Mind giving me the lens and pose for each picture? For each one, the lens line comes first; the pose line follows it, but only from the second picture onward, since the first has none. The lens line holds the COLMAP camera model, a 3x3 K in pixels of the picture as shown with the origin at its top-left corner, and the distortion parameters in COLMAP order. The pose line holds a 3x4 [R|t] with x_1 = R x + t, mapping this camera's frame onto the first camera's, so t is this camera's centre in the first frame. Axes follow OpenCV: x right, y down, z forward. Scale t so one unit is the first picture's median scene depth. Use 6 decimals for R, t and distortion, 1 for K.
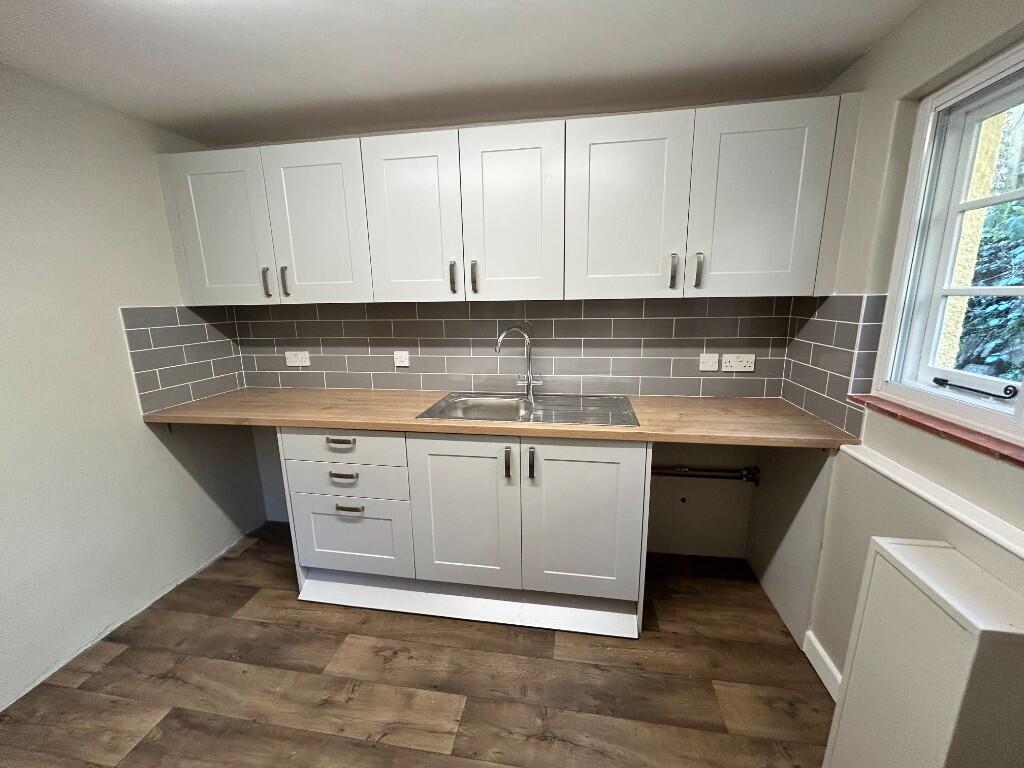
lens RADIAL K [[406.6, 0, 513.8], [0, 406.6, 387.1], [0, 0, 1]] dist [0.002598, 0.000292]
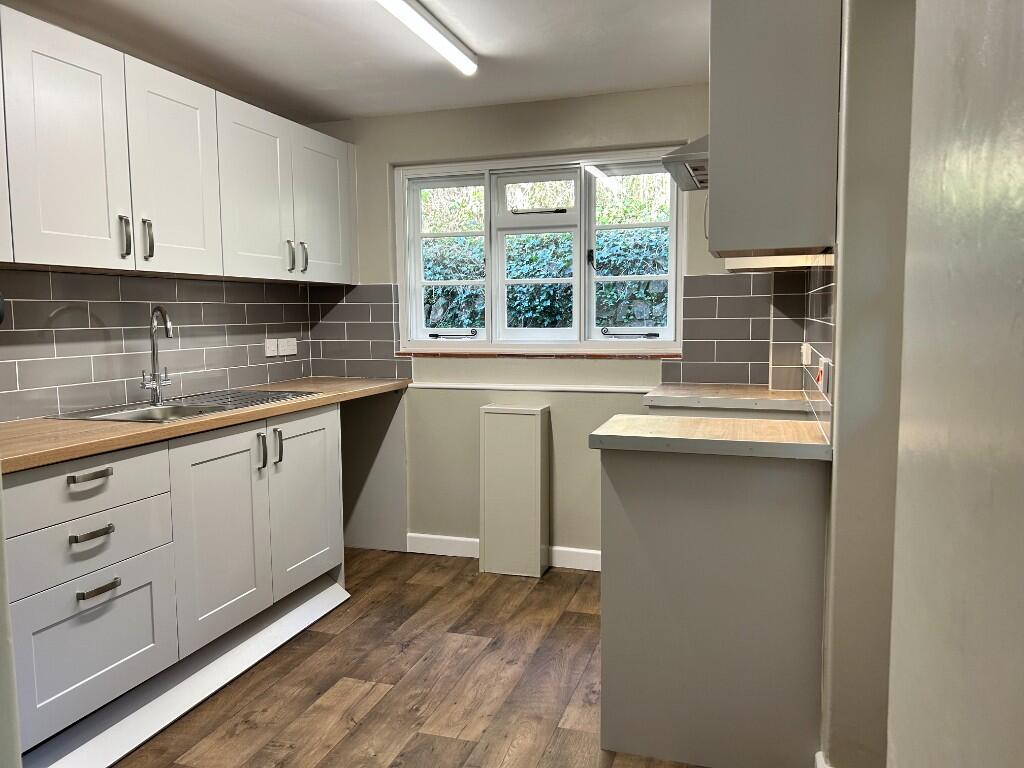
lens RADIAL K [[763.4, 0, 512.0], [0, 763.4, 384.0], [0, 0, 1]] dist [-0.005255, 0.000710]
pose [[0.146130, -0.075130, 0.986408, -1.584569], [0.216121, 0.975451, 0.042279, 0.091985], [-0.965369, 0.207006, 0.158780, 0.176033]]
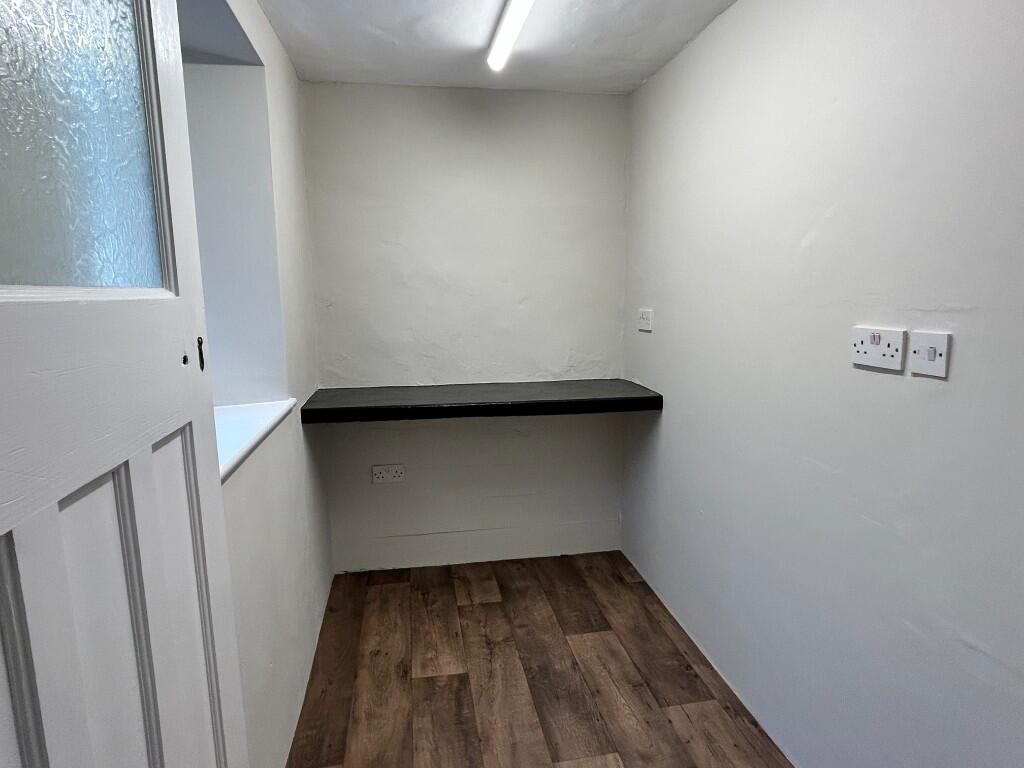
lens RADIAL K [[576.1, 0, 512.0], [0, 576.1, 384.0], [0, 0, 1]] dist [-0.033830, -0.000551]
pose [[0.338732, 0.177231, -0.924040, 1.196232], [-0.207193, 0.972041, 0.110486, -0.044033], [0.917786, 0.154030, 0.365983, 0.283047]]
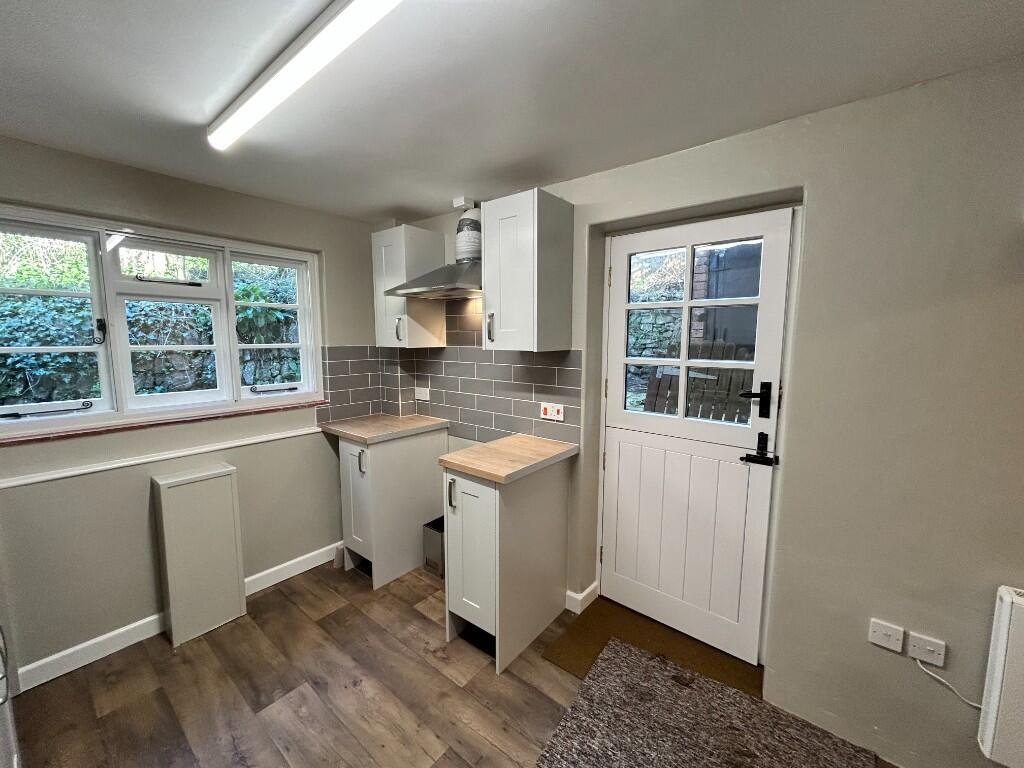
lens RADIAL K [[408.5, 0, 514.9], [0, 408.5, 382.1], [0, 0, 1]] dist [0.002306, -0.000113]
pose [[-0.874747, -0.037728, 0.483108, -0.835275], [0.114550, 0.952609, 0.281805, -0.242750], [-0.470845, 0.301849, -0.828971, 1.016790]]
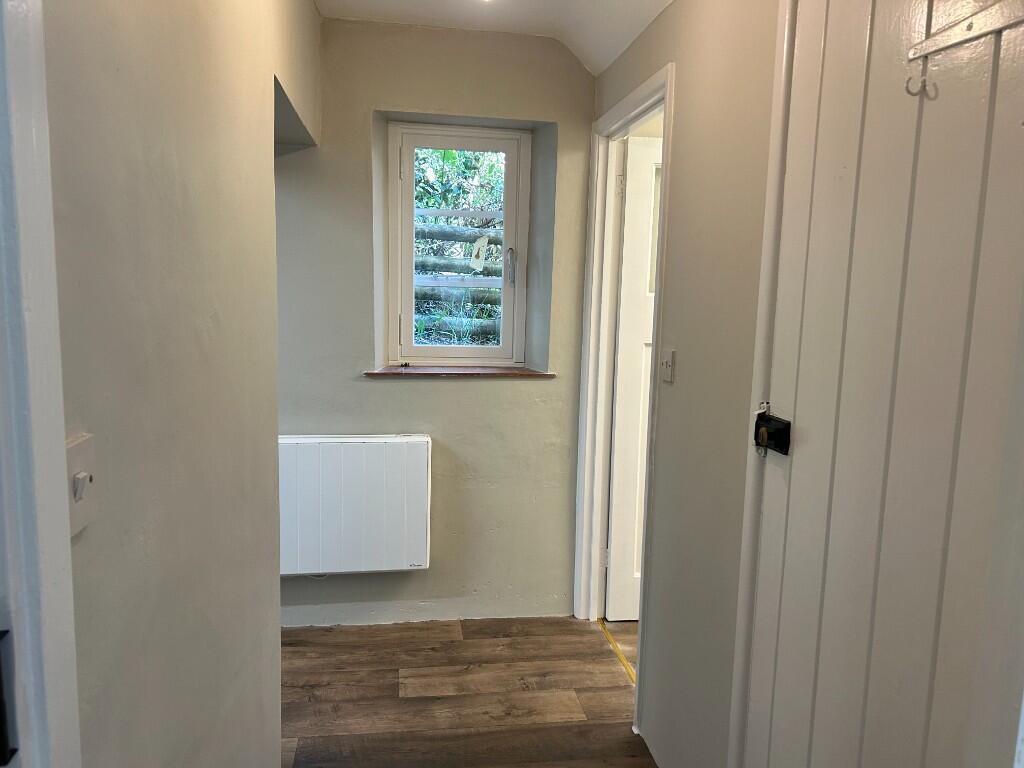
lens RADIAL K [[775.7, 0, 512.0], [0, 775.7, 384.0], [0, 0, 1]] dist [0.065845, -0.001155]
pose [[-0.951260, 0.033446, -0.306571, 0.144292], [-0.072760, 0.941696, 0.328504, -0.443723], [0.299684, 0.334799, -0.893364, 2.164500]]
